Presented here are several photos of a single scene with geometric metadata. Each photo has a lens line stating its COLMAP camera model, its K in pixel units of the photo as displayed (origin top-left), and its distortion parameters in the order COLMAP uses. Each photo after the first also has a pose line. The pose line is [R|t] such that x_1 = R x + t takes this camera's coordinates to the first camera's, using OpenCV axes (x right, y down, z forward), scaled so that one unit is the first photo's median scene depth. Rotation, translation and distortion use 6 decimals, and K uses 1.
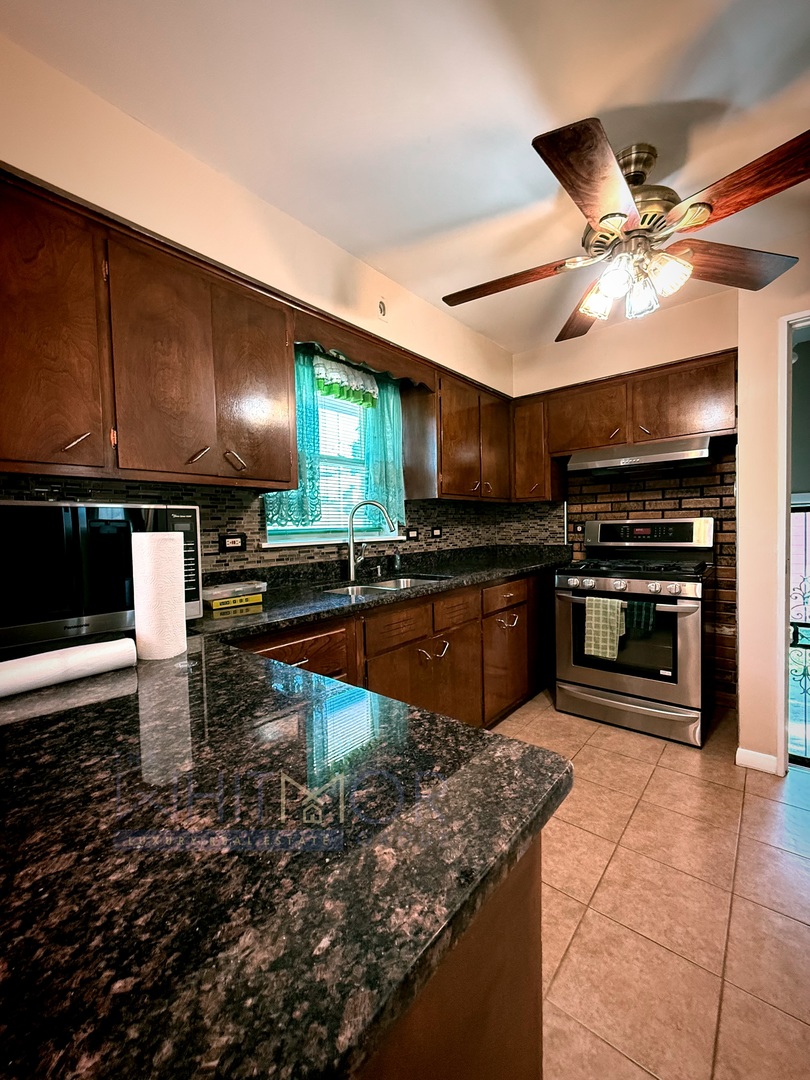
lens RADIAL K [[431.1, 0, 404.8], [0, 431.1, 541.9], [0, 0, 1]] dist [0.000000, -0.000106]
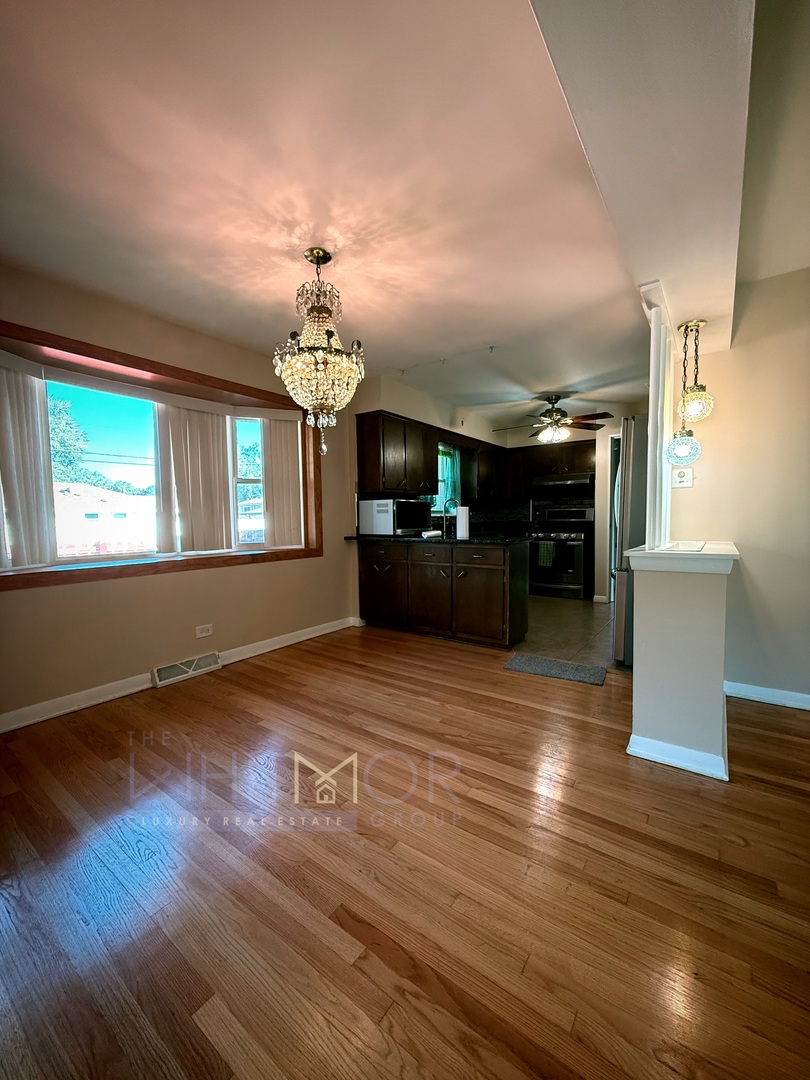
lens RADIAL K [[427.4, 0, 401.7], [0, 427.4, 544.9], [0, 0, 1]] dist [-0.002177, -0.000077]
pose [[0.997755, 0.004471, 0.066818, -0.524236], [-0.006341, 0.999593, 0.027812, 0.097040], [-0.066666, -0.028173, 0.997378, -1.379843]]
